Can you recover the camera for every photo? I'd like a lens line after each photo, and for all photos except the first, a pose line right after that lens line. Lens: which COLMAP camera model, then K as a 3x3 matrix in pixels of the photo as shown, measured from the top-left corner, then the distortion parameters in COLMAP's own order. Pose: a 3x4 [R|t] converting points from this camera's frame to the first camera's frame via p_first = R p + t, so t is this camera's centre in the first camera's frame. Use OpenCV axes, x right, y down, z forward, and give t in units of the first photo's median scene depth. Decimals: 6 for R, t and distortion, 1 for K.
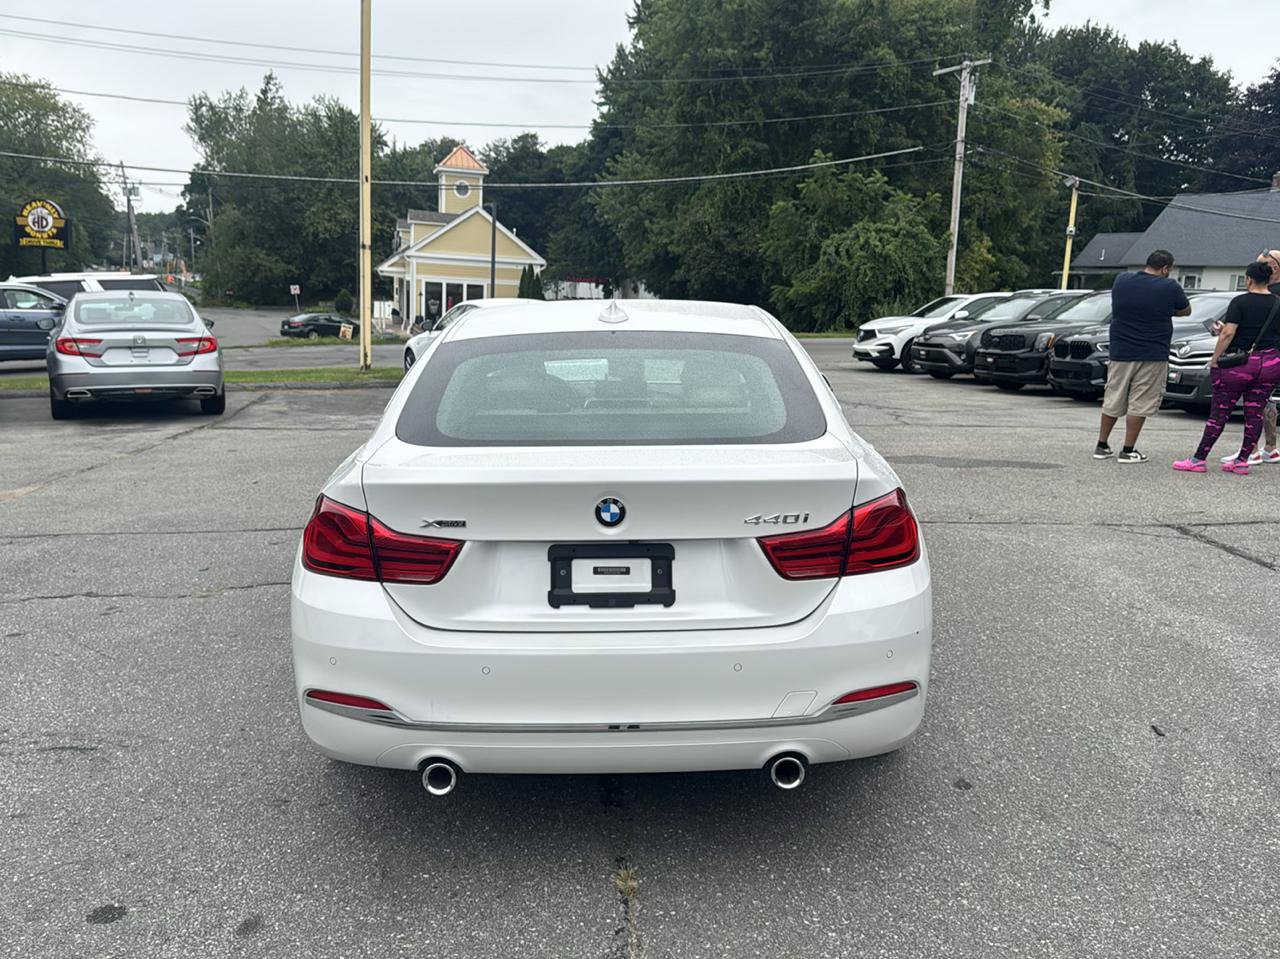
lens RADIAL K [[1153.3, 0, 638.0], [0, 1153.3, 479.5], [0, 0, 1]] dist [0.168912, -0.359716]
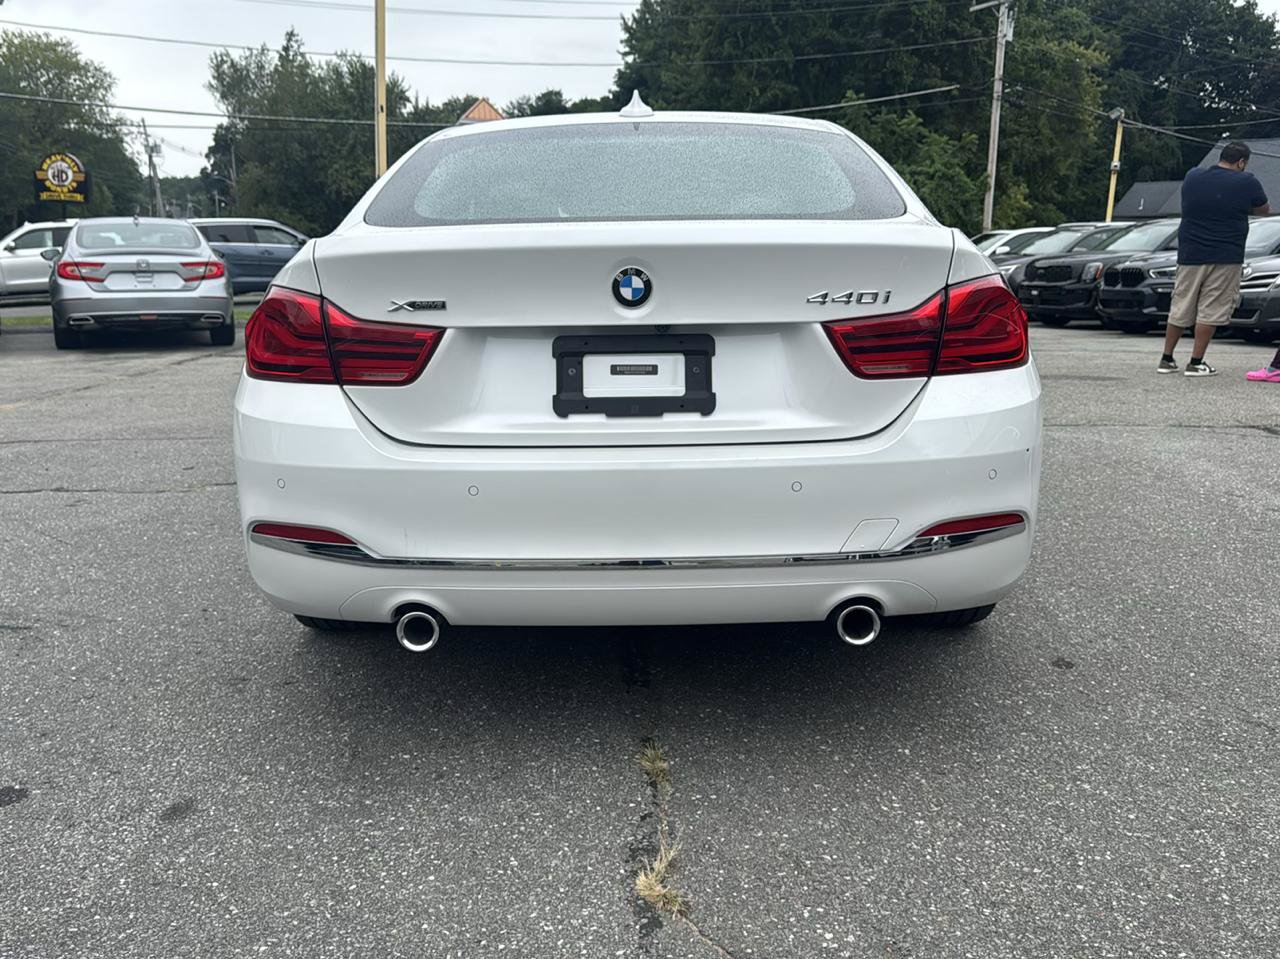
lens RADIAL K [[1153.3, 0, 638.0], [0, 1153.3, 479.5], [0, 0, 1]] dist [0.168912, -0.359716]
pose [[0.999732, -0.003002, -0.022939, -0.000192], [0.003688, 0.999545, 0.029934, 0.010882], [0.022839, -0.030011, 0.999289, 0.018077]]
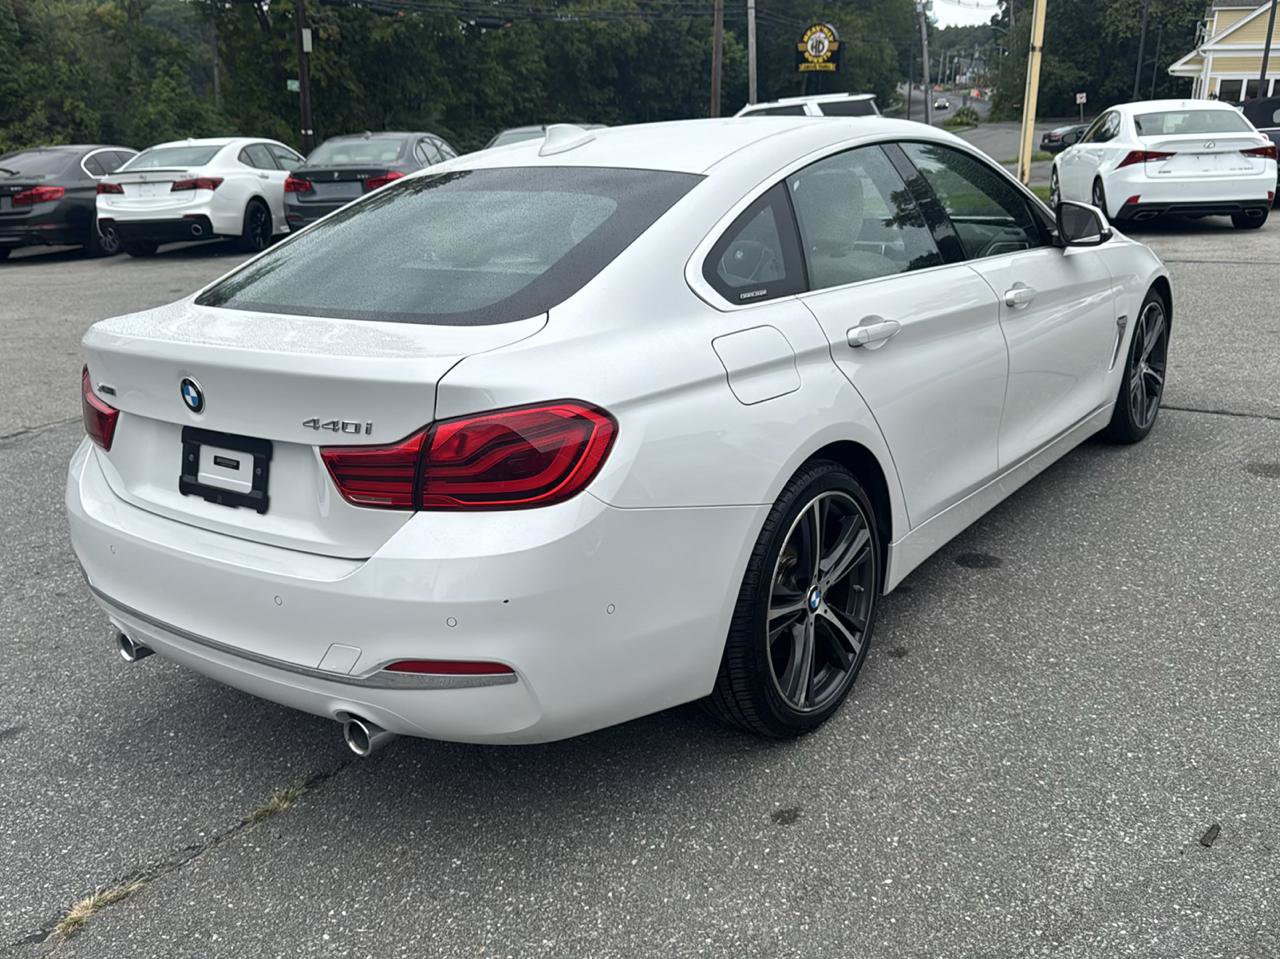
lens RADIAL K [[1163.7, 0, 639.9], [0, 1163.7, 481.7], [0, 0, 1]] dist [0.059721, -0.093194]
pose [[0.789640, 0.143089, -0.596652, 0.062427], [-0.050122, 0.984220, 0.169701, -0.005957], [0.611520, -0.104097, 0.784352, 0.041985]]
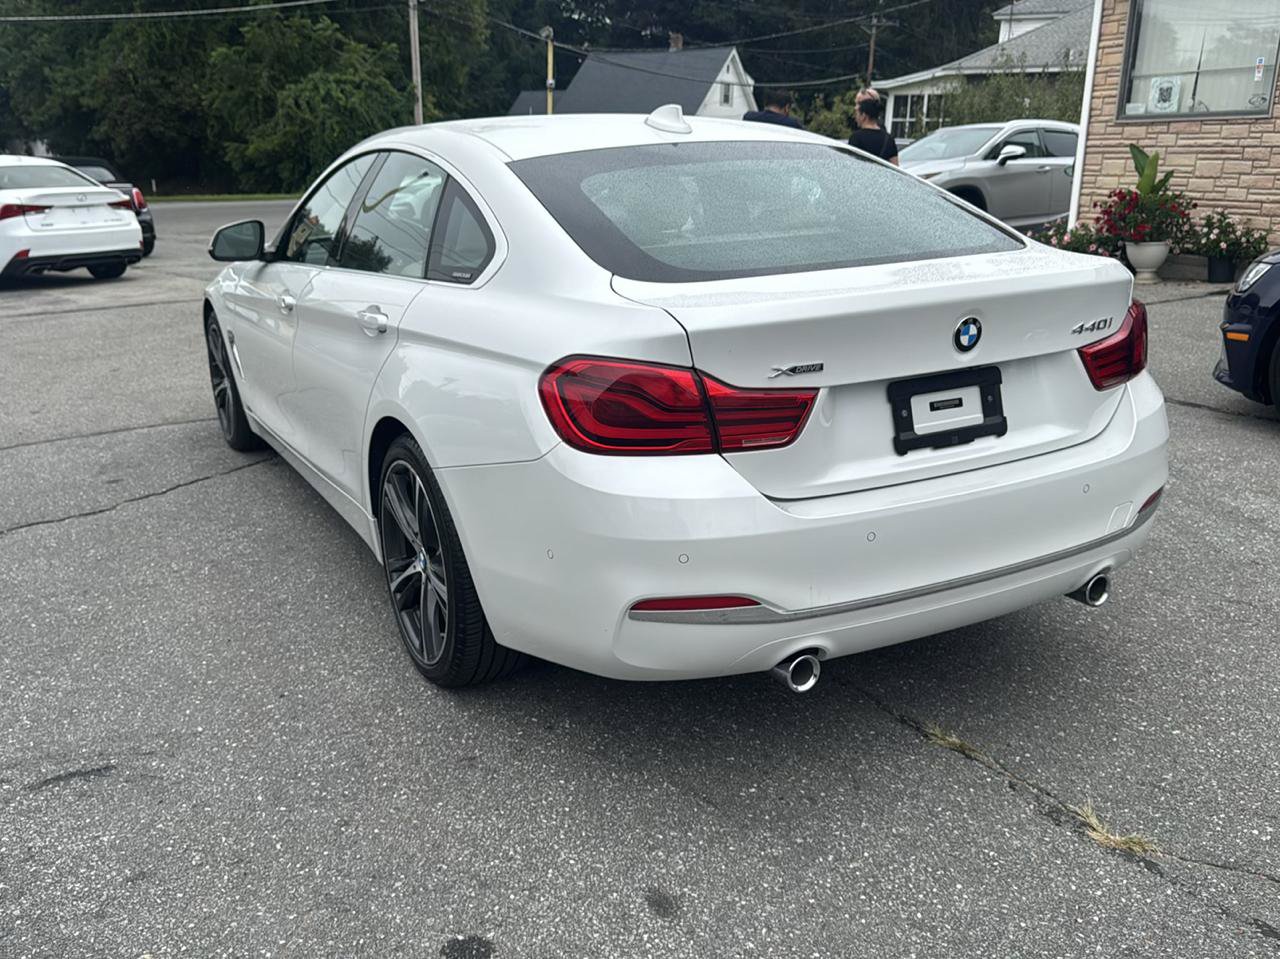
lens RADIAL K [[1160.3, 0, 640.6], [0, 1160.3, 481.4], [0, 0, 1]] dist [0.081250, -0.136265]
pose [[0.881236, -0.148962, 0.448591, -0.052773], [0.097161, 0.985863, 0.136503, -0.000538], [-0.462583, -0.076705, 0.883251, 0.027191]]
